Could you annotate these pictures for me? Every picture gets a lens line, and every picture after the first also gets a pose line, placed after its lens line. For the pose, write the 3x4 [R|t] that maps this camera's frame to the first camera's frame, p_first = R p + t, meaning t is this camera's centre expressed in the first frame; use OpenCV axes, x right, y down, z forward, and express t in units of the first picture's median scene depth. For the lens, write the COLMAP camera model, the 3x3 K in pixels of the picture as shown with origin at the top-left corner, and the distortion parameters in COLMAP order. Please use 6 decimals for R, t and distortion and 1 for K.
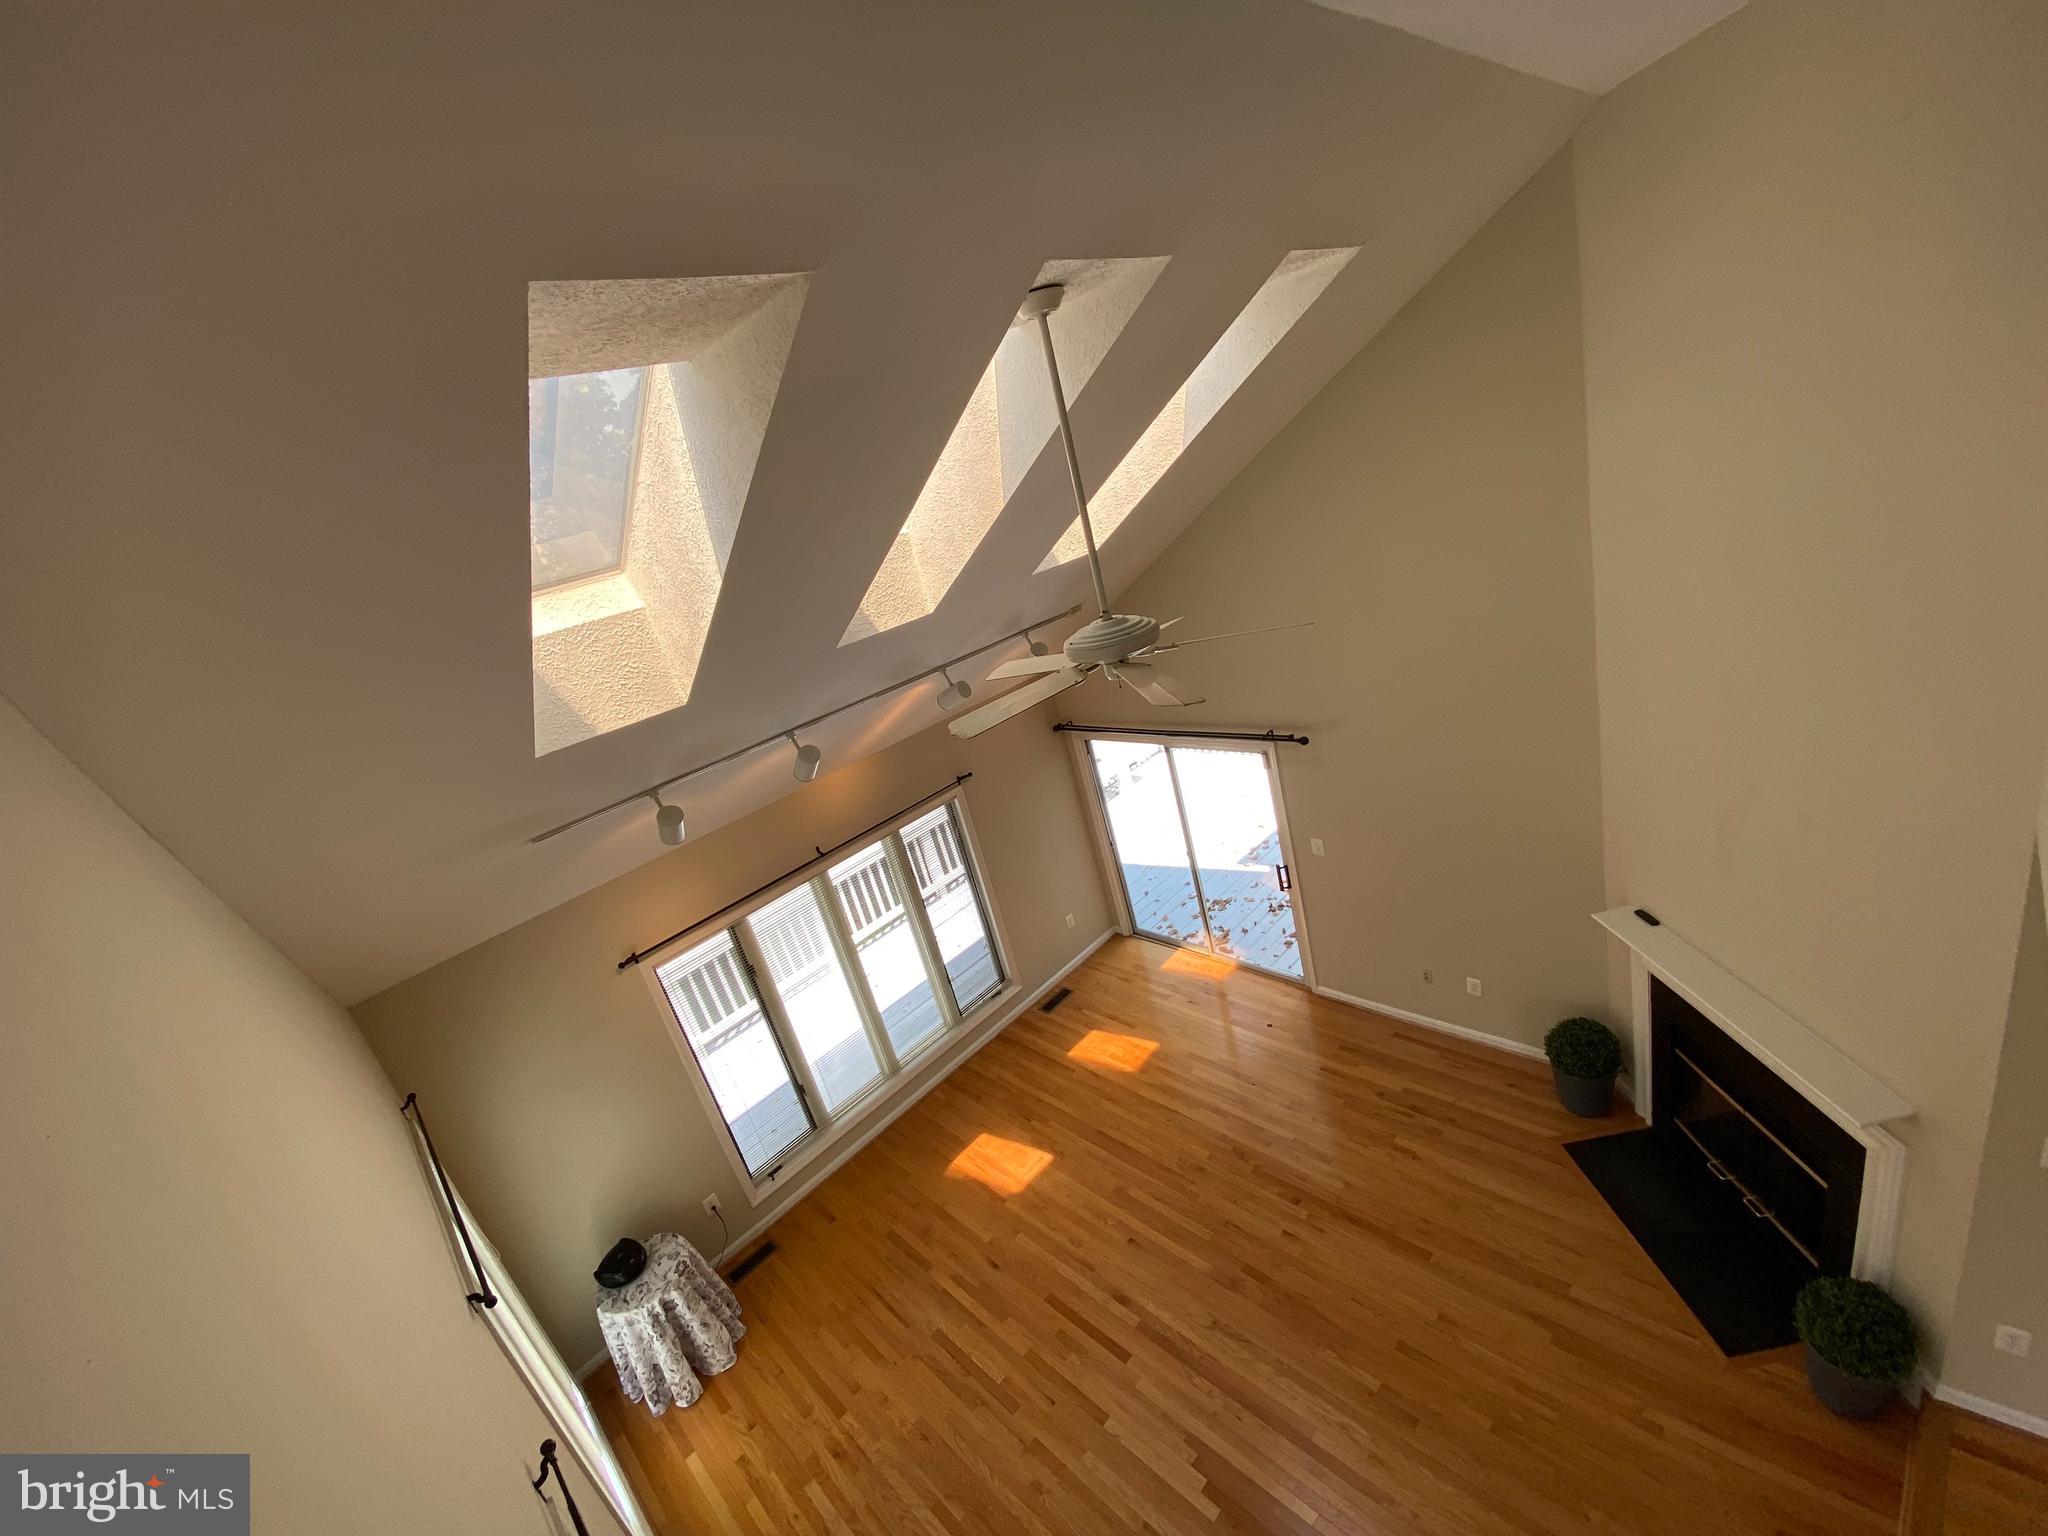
lens RADIAL K [[828.8, 0, 1030.6], [0, 828.8, 750.0], [0, 0, 1]] dist [-0.006492, -0.008475]
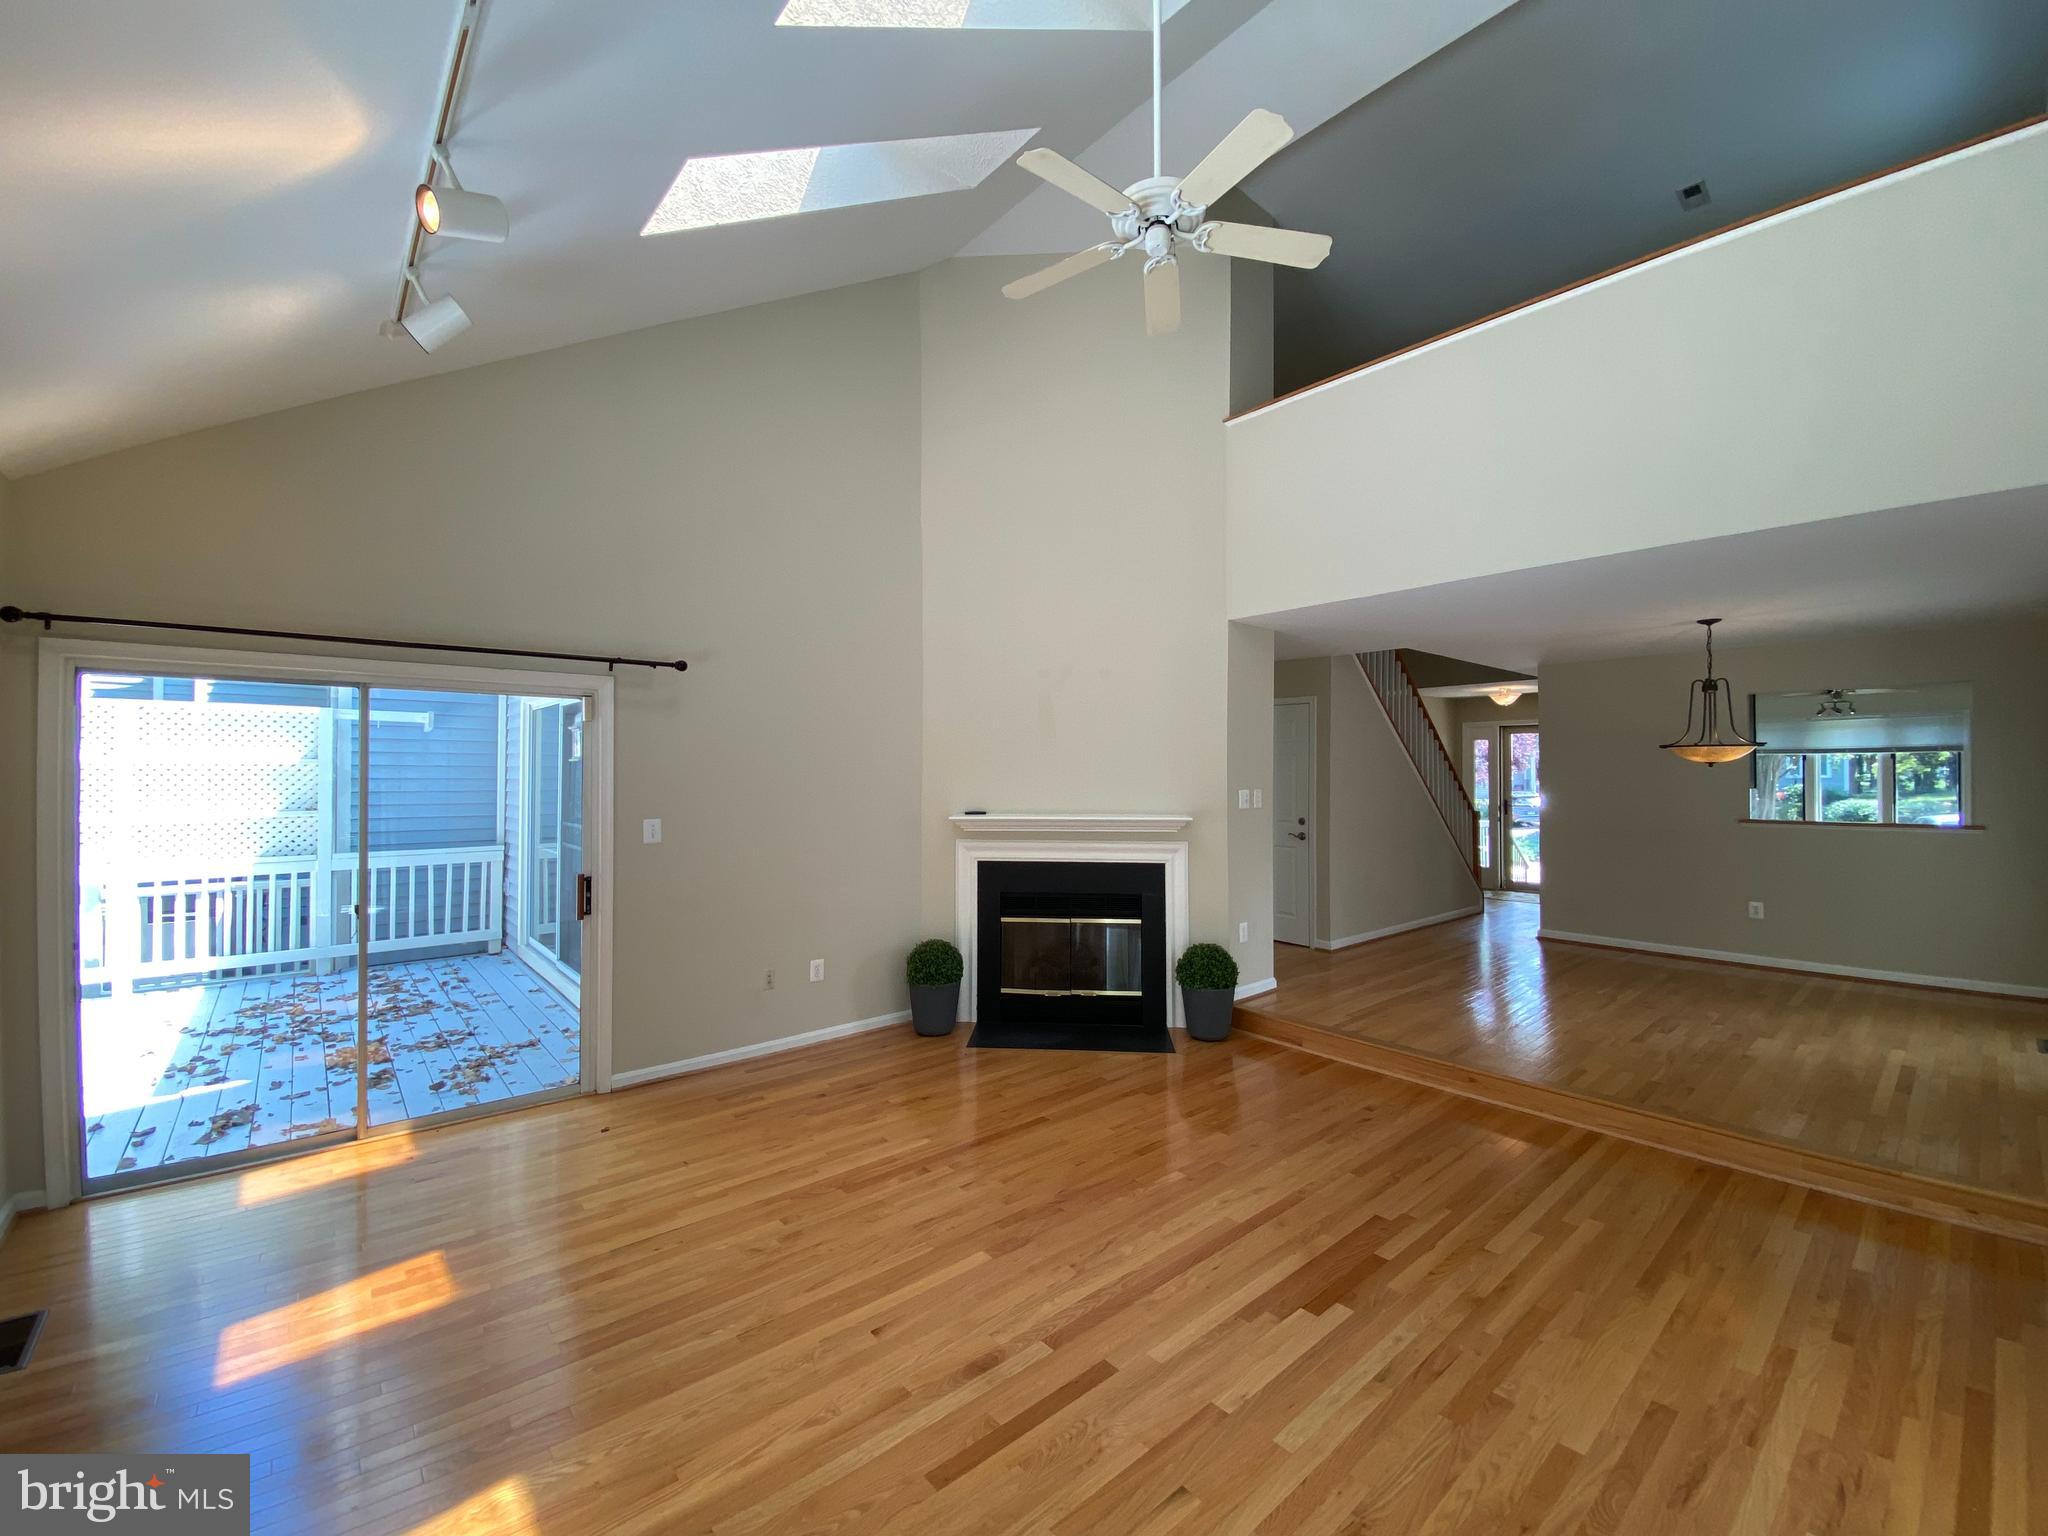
lens RADIAL K [[828.8, 0, 1016.0], [0, 828.8, 762.2], [0, 0, 1]] dist [-0.006492, -0.008475]
pose [[0.077256, 0.253826, 0.964160, -0.455828], [0.296065, 0.917588, -0.265288, 0.446255], [-0.952038, 0.305949, -0.004260, 0.838573]]
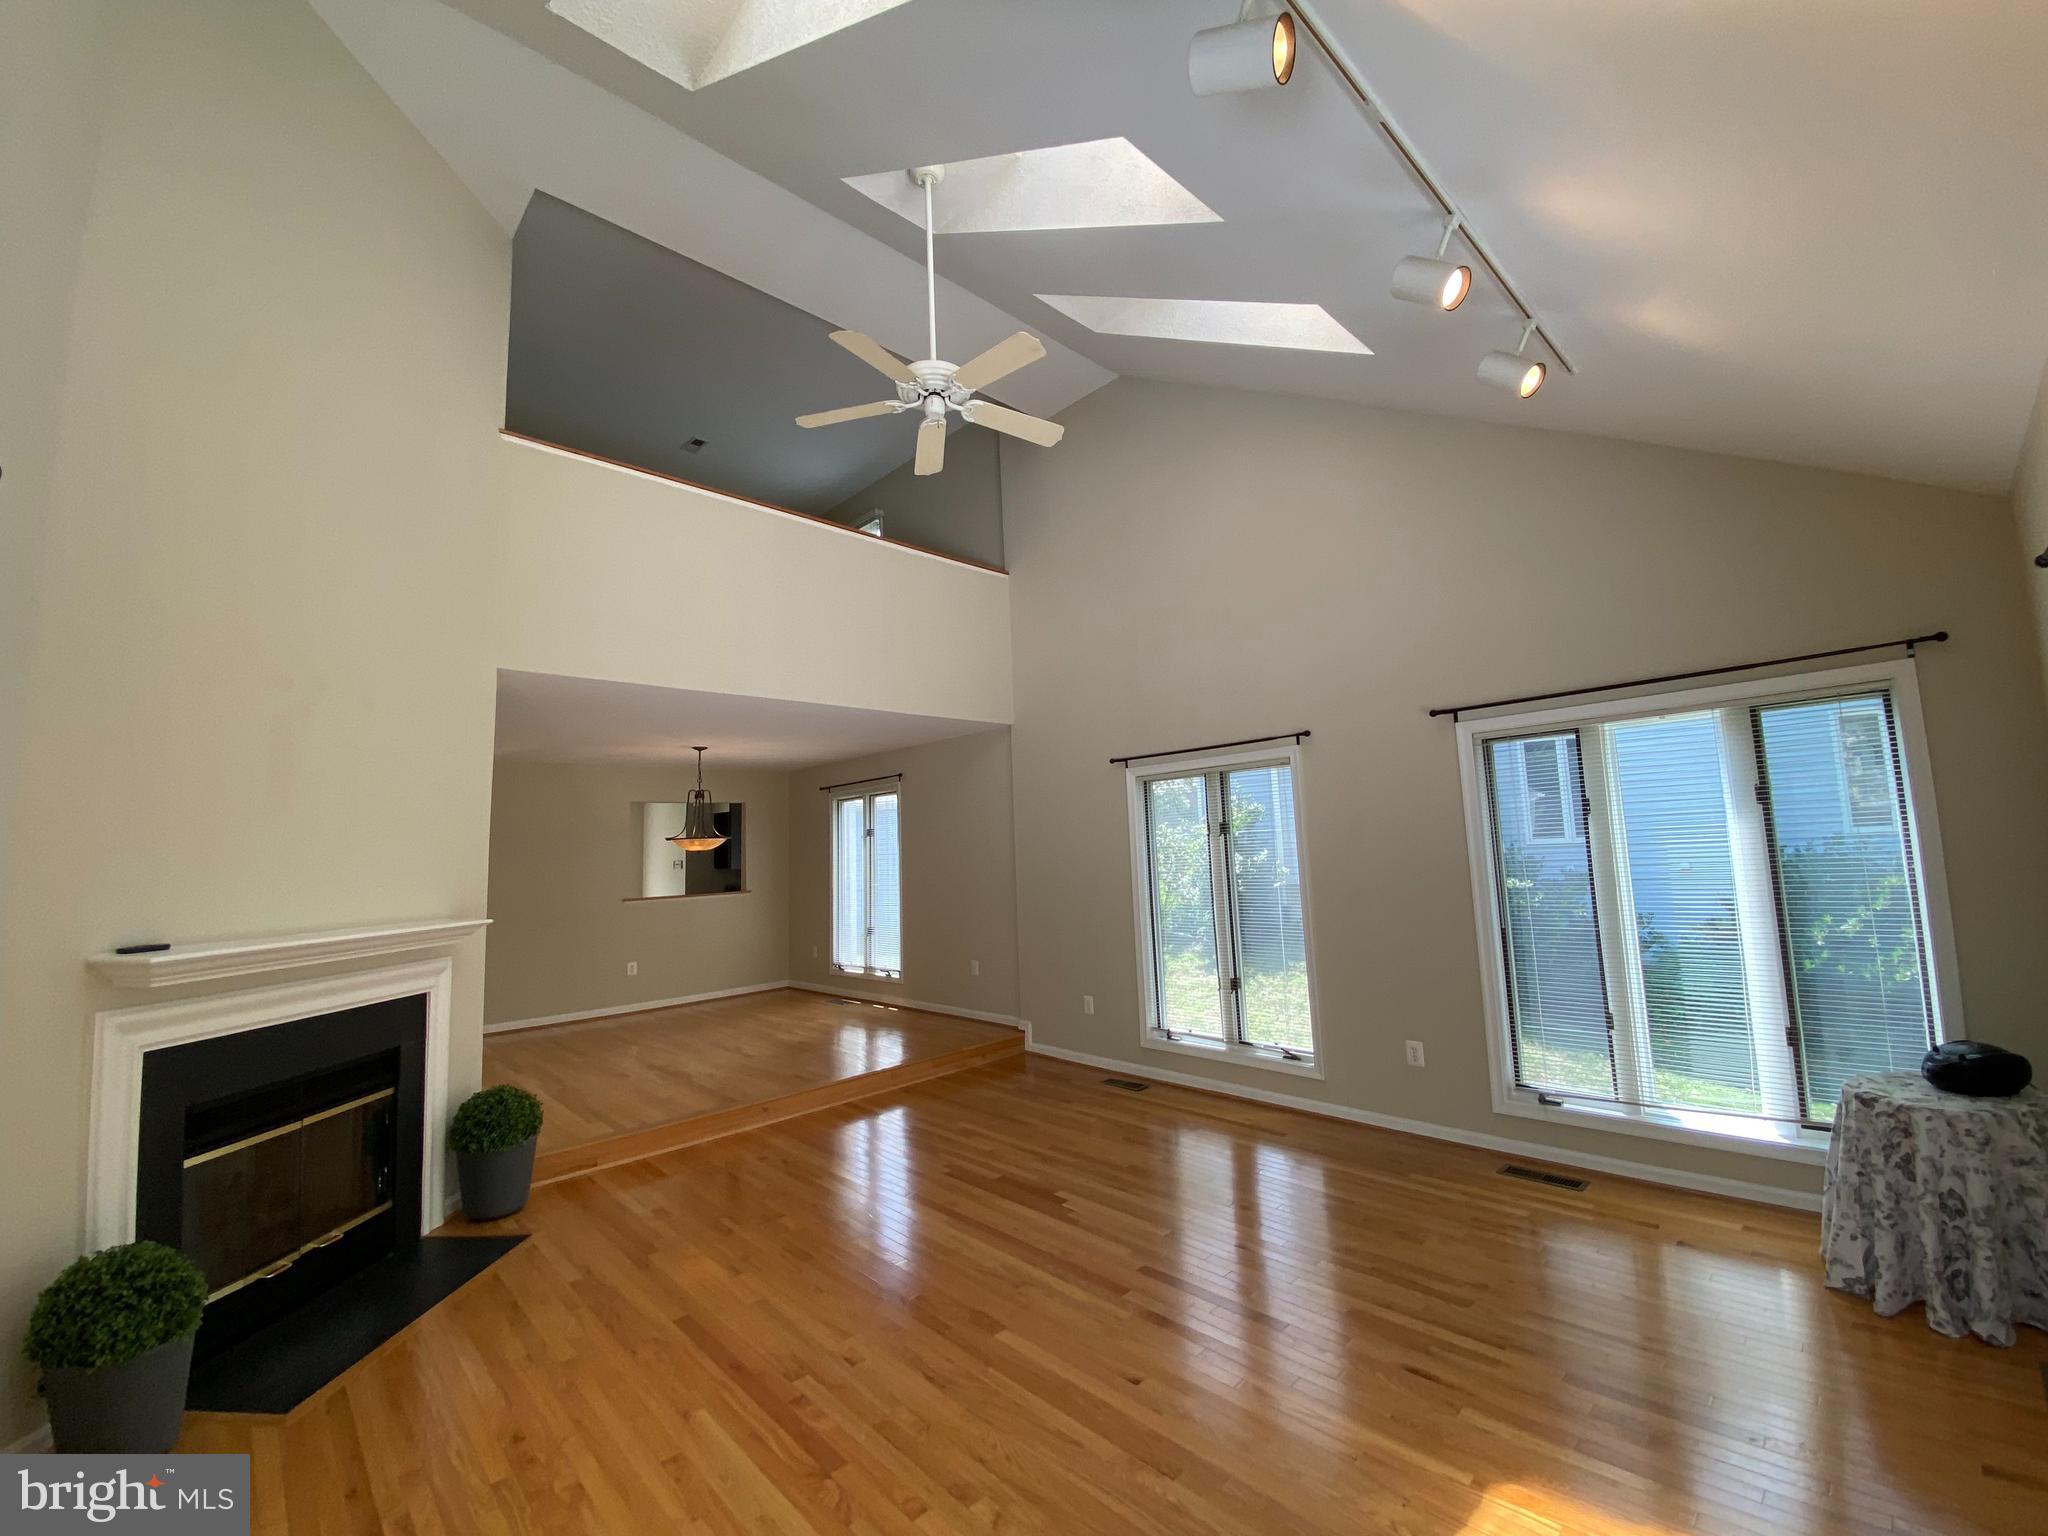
lens RADIAL K [[828.8, 0, 1029.6], [0, 828.8, 758.2], [0, 0, 1]] dist [-0.006492, -0.008475]
pose [[-0.959038, 0.283207, -0.006306, 0.079375], [0.275987, 0.939142, 0.204557, 0.116380], [0.063854, 0.194437, -0.978834, 1.455186]]
